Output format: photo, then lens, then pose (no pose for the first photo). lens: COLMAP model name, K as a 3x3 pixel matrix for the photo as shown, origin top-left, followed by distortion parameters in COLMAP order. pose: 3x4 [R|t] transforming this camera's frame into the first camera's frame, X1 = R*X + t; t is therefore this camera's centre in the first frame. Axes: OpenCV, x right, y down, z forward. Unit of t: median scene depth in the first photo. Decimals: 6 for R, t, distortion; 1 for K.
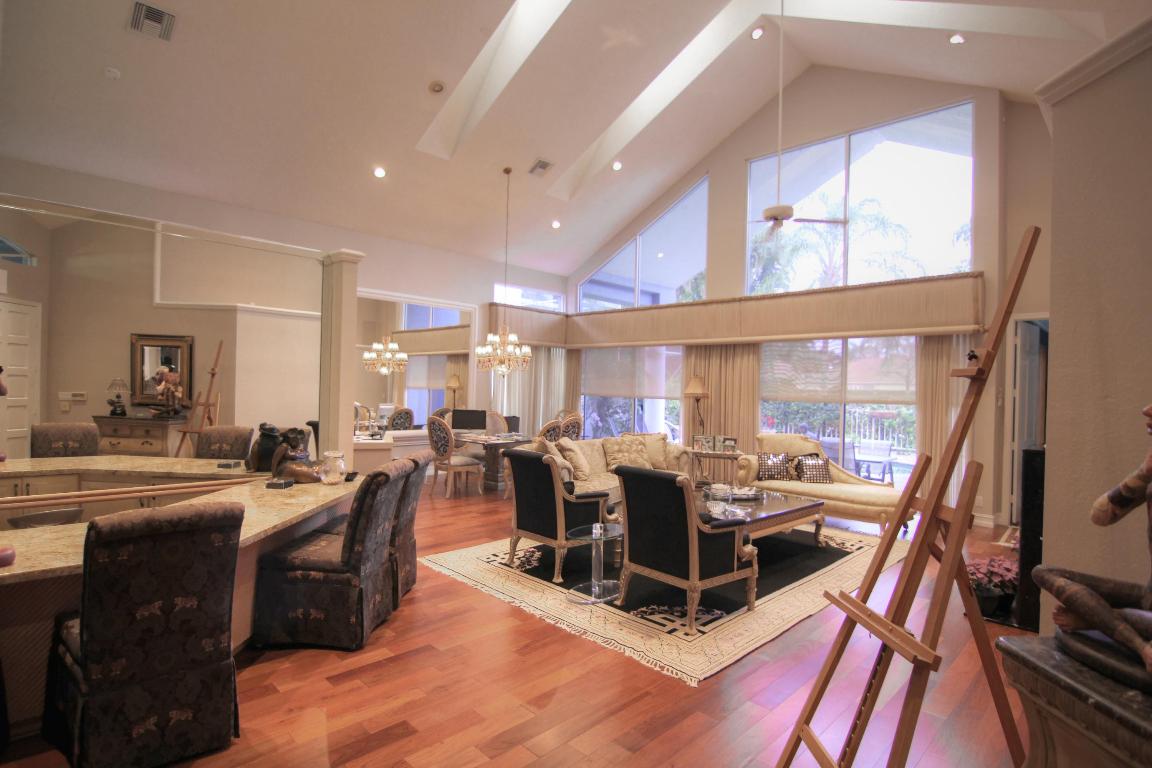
lens RADIAL K [[590.4, 0, 578.2], [0, 590.4, 388.6], [0, 0, 1]] dist [-0.016321, -0.000872]
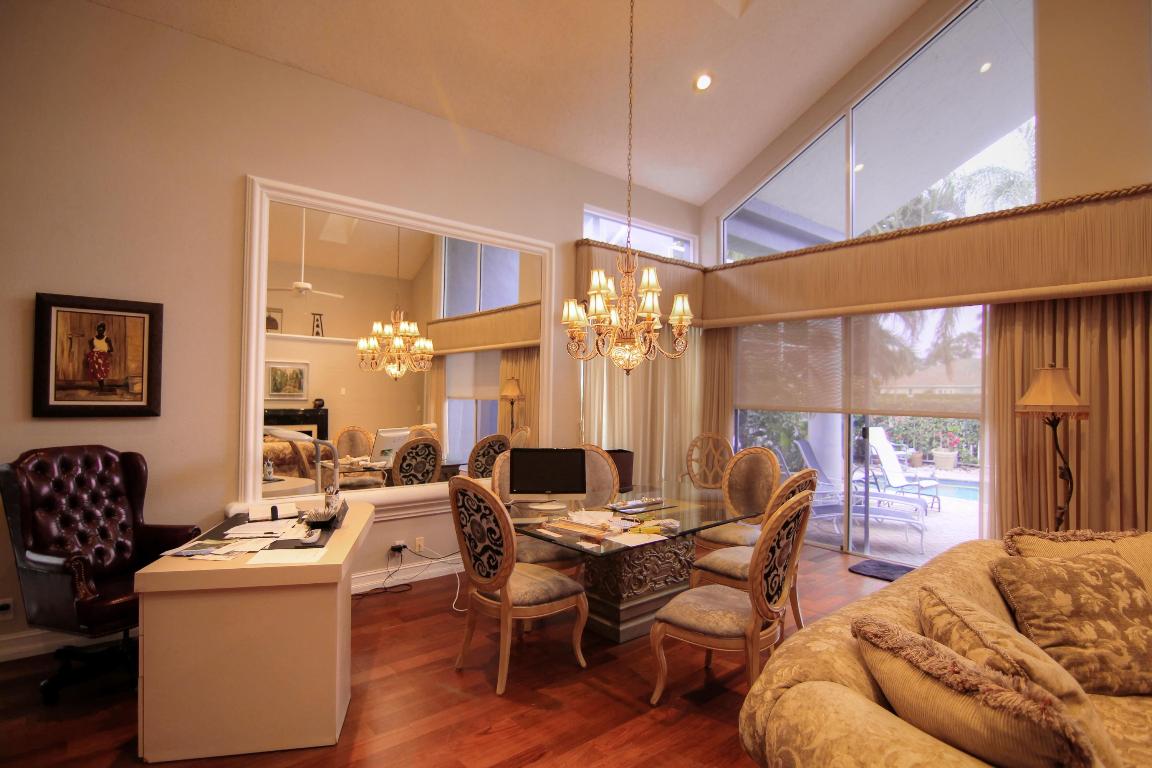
lens RADIAL K [[590.4, 0, 578.7], [0, 590.4, 387.3], [0, 0, 1]] dist [-0.016321, -0.000872]
pose [[0.995640, -0.013585, -0.092284, -0.098002], [0.012270, 0.999815, -0.014804, -0.002973], [0.092468, 0.013607, 0.995623, 0.456804]]
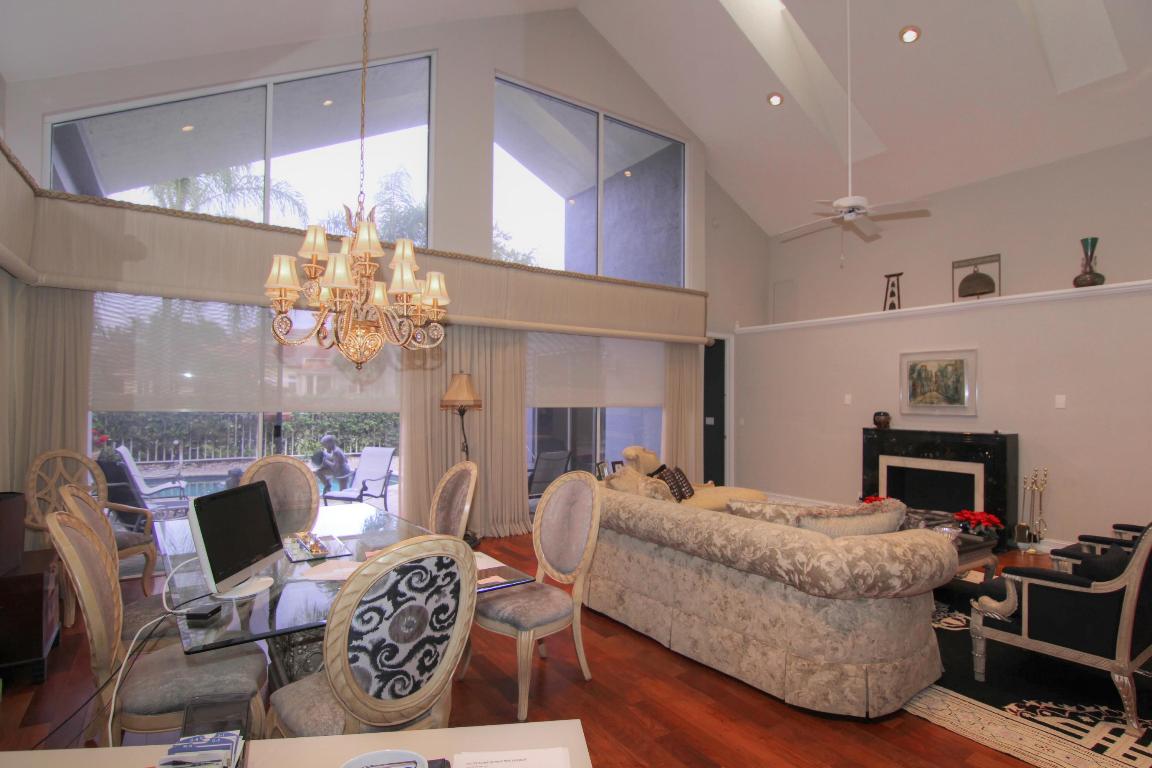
lens RADIAL K [[590.4, 0, 578.0], [0, 590.4, 387.3], [0, 0, 1]] dist [-0.016321, -0.000872]
pose [[0.188588, -0.014353, 0.981951, -0.340212], [-0.001290, 0.999889, 0.014863, -0.013485], [-0.982055, -0.004070, 0.188549, 0.654443]]
